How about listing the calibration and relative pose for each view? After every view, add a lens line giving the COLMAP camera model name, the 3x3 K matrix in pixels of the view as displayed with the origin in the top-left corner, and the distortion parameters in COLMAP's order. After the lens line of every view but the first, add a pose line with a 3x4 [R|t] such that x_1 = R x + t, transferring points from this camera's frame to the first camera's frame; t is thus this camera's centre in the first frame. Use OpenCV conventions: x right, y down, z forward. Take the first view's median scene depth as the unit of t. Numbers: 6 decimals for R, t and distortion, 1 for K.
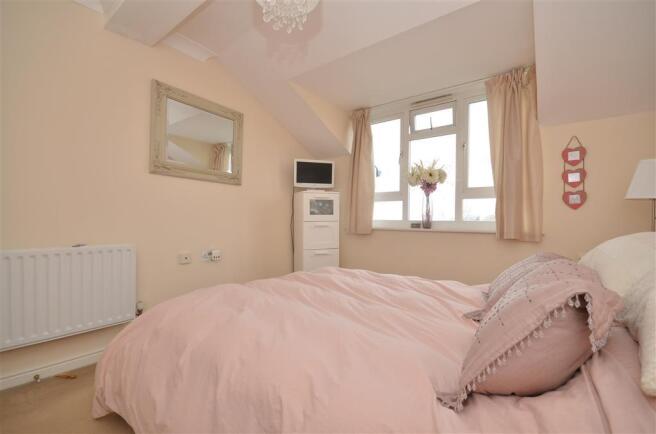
lens RADIAL K [[286.3, 0, 327.1], [0, 286.3, 217.1], [0, 0, 1]] dist [0.042385, -0.001409]
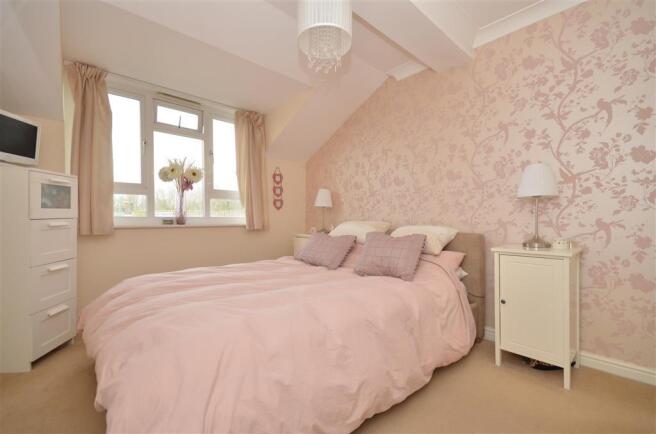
lens RADIAL K [[286.3, 0, 331.0], [0, 286.3, 217.2], [0, 0, 1]] dist [0.042385, -0.001409]
pose [[0.203634, -0.005282, 0.979033, -0.544785], [-0.007294, 0.999950, 0.006912, 0.002372], [-0.979020, -0.008548, 0.203586, 0.263494]]
